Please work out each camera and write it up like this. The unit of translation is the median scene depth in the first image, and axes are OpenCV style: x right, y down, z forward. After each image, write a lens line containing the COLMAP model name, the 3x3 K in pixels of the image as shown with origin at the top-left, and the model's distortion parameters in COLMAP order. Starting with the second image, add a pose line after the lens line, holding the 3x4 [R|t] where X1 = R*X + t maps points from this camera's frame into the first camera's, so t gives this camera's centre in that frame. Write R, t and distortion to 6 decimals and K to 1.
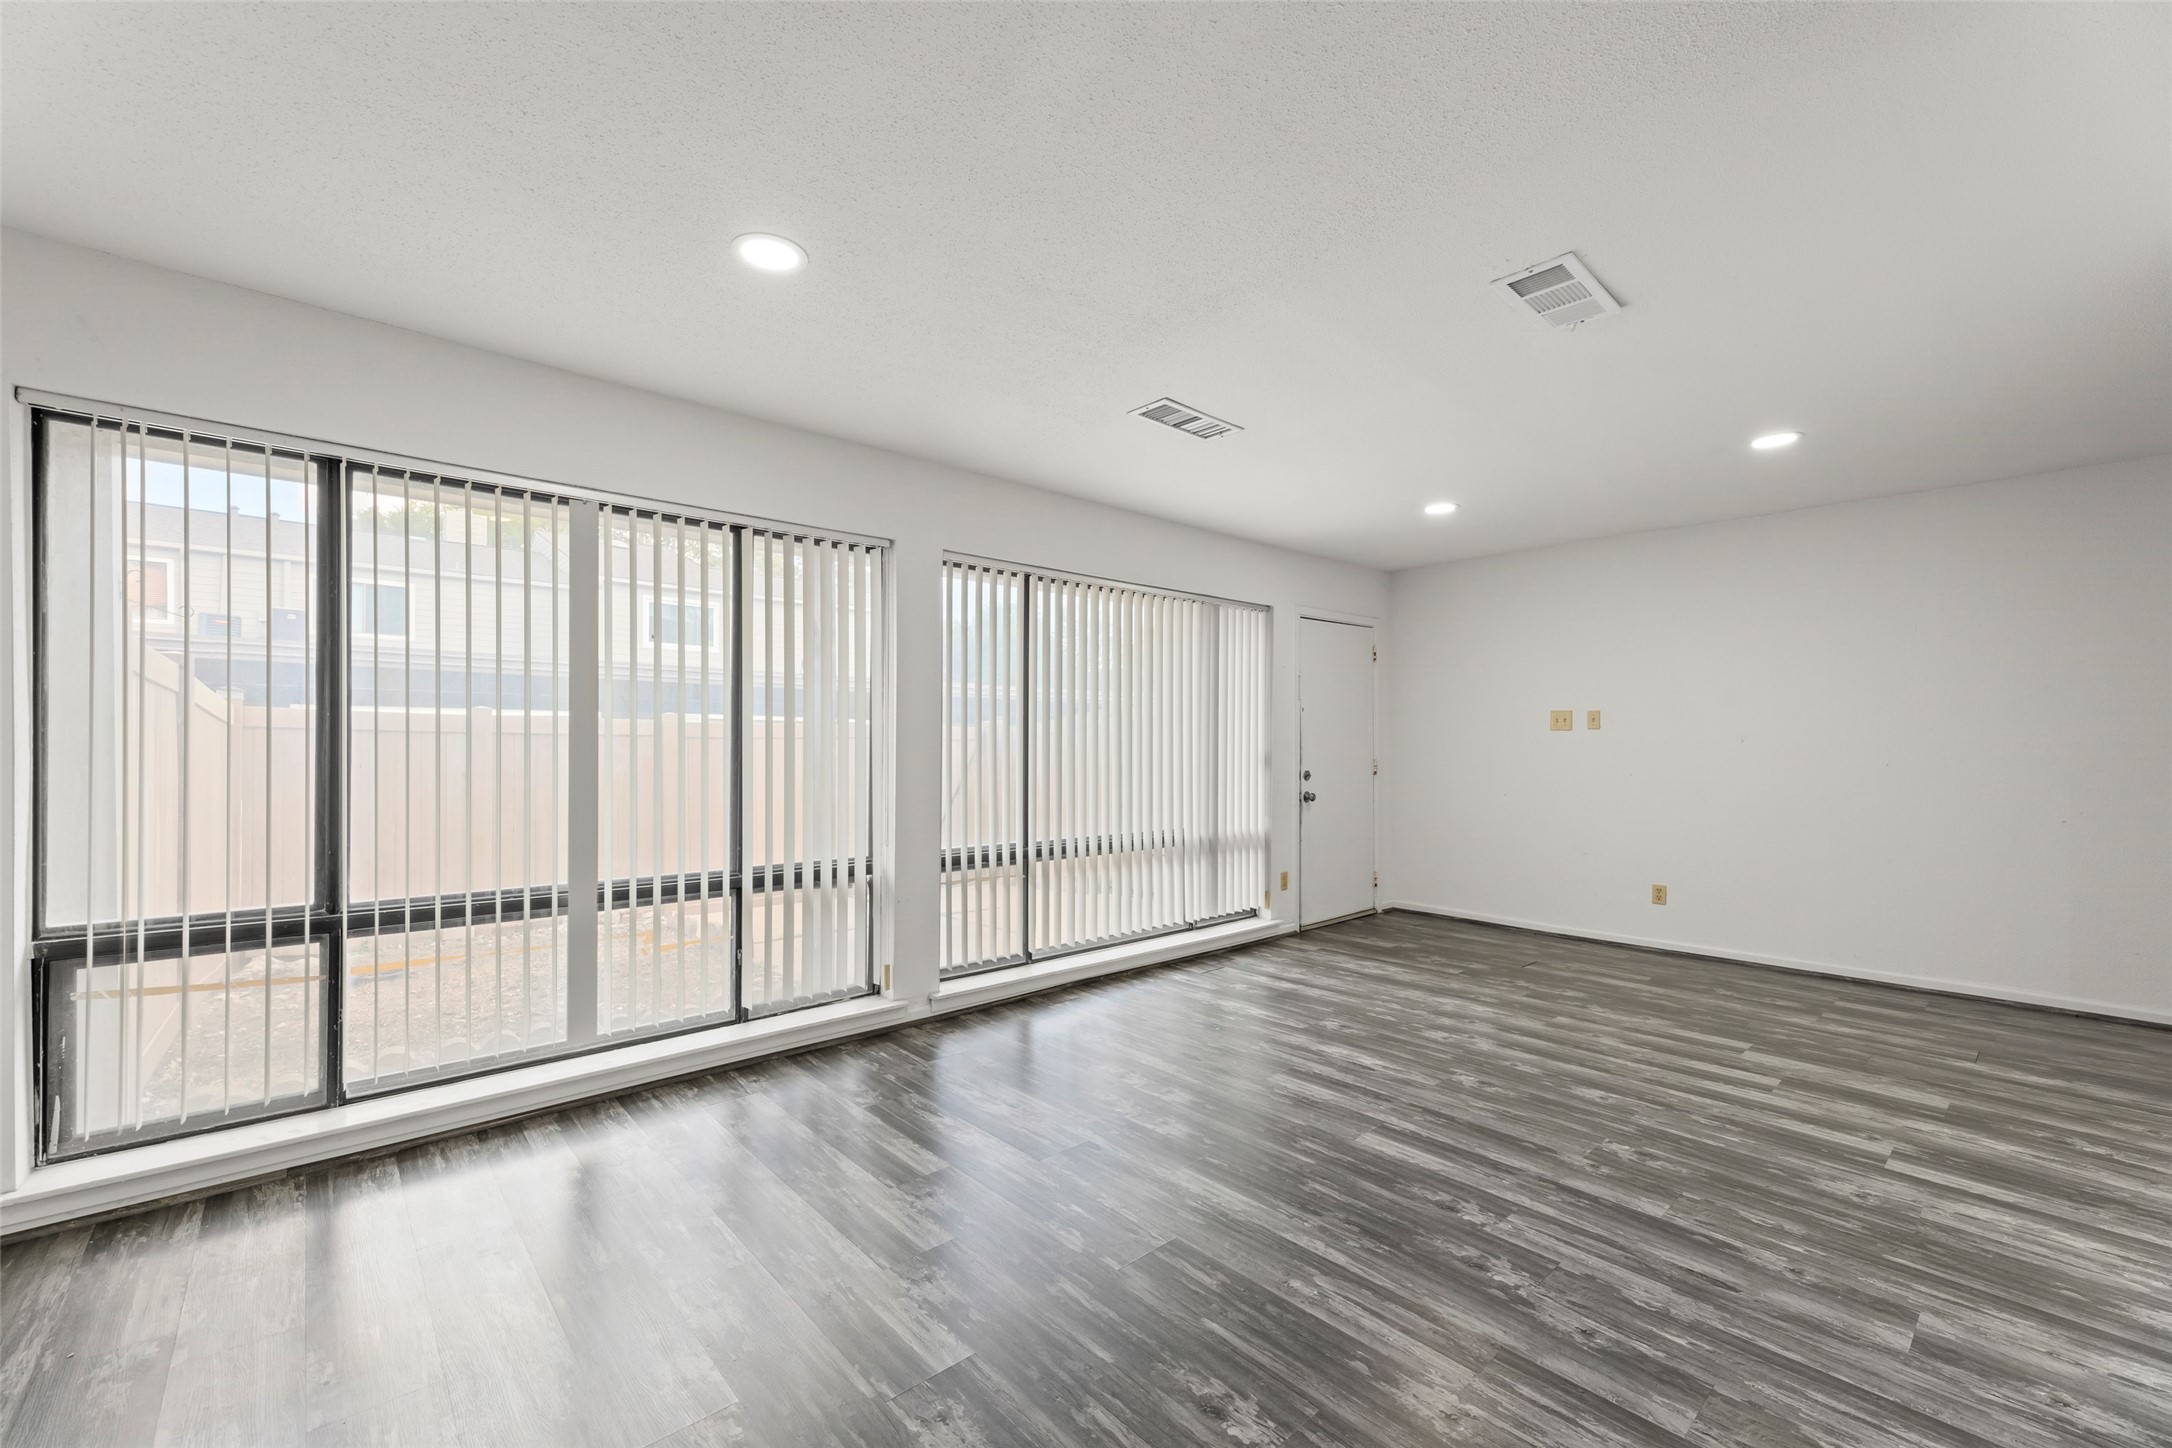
lens RADIAL K [[882.1, 0, 1080.6], [0, 882.1, 727.7], [0, 0, 1]] dist [0.006261, -0.000623]
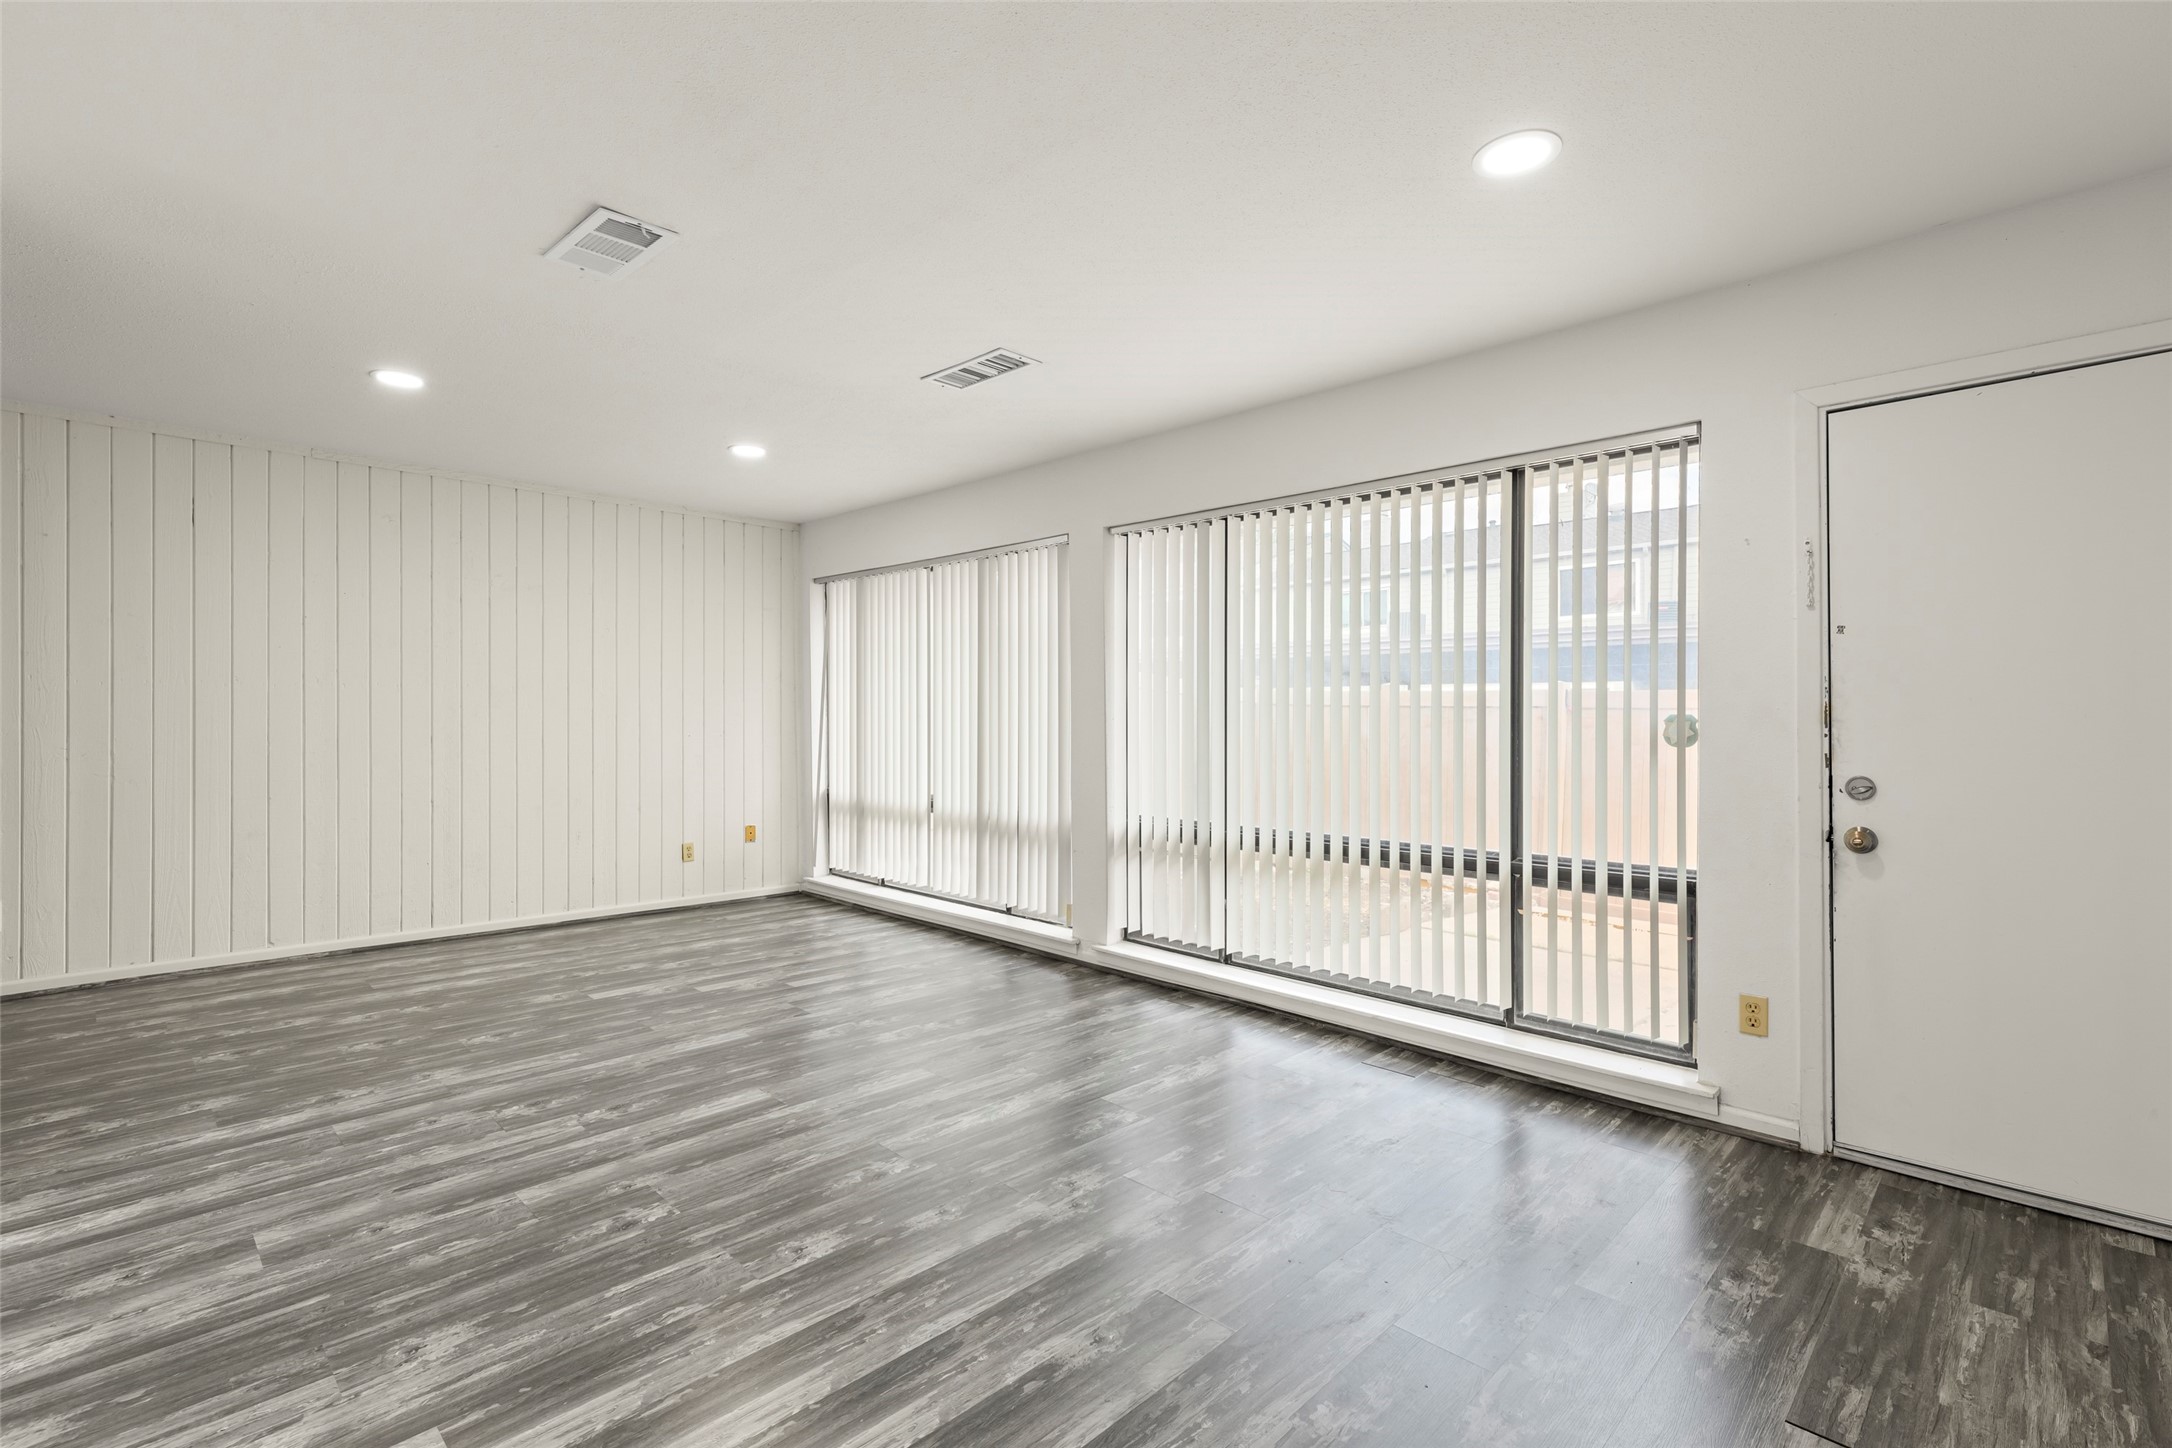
lens RADIAL K [[984.0, 0, 1084.2], [0, 984.0, 711.1], [0, 0, 1]] dist [0.002919, 0.000522]
pose [[0.065278, -0.003715, -0.997860, 1.214998], [0.016174, 0.999866, -0.002665, 0.023252], [0.997736, -0.015966, 0.065330, 1.065953]]
